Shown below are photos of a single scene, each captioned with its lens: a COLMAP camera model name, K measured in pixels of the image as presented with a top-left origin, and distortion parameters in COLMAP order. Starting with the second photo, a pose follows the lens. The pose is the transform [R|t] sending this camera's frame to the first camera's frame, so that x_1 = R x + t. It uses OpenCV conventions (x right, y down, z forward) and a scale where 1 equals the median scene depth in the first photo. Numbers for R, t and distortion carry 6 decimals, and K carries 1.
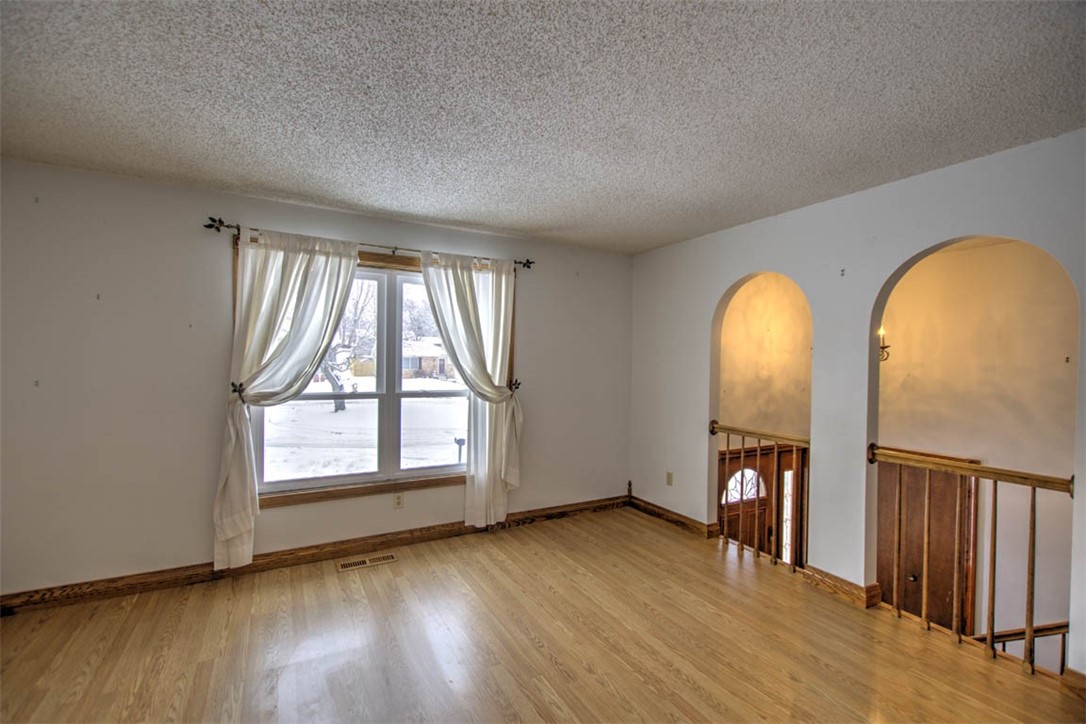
lens RADIAL K [[473.0, 0, 540.9], [0, 473.0, 366.4], [0, 0, 1]] dist [0.015884, -0.007742]
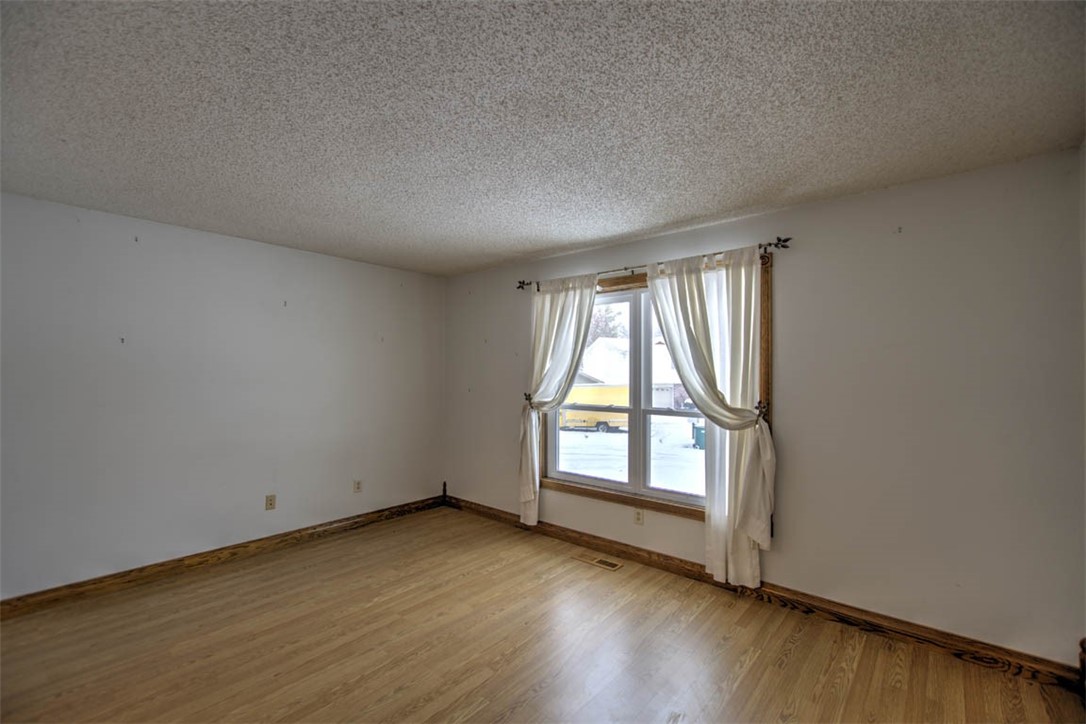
lens RADIAL K [[473.0, 0, 540.9], [0, 473.0, 366.4], [0, 0, 1]] dist [0.015884, -0.007742]
pose [[0.348293, -0.024608, -0.937062, 0.576896], [-0.012361, 0.999448, -0.030841, -0.000895], [0.937304, 0.022325, 0.347797, 0.449894]]
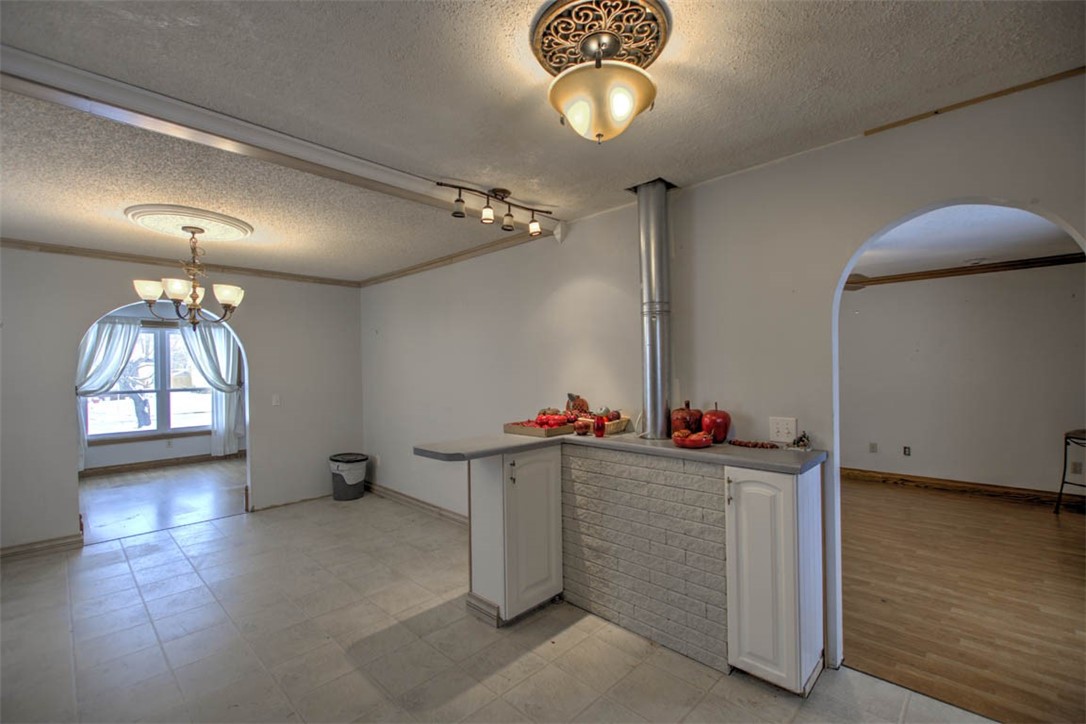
lens RADIAL K [[473.0, 0, 540.9], [0, 473.0, 366.4], [0, 0, 1]] dist [0.015884, -0.007742]
pose [[0.957506, -0.029429, 0.286907, 0.635625], [0.032756, 0.999440, -0.006802, 0.024124], [-0.286546, 0.015911, 0.957934, -1.383522]]
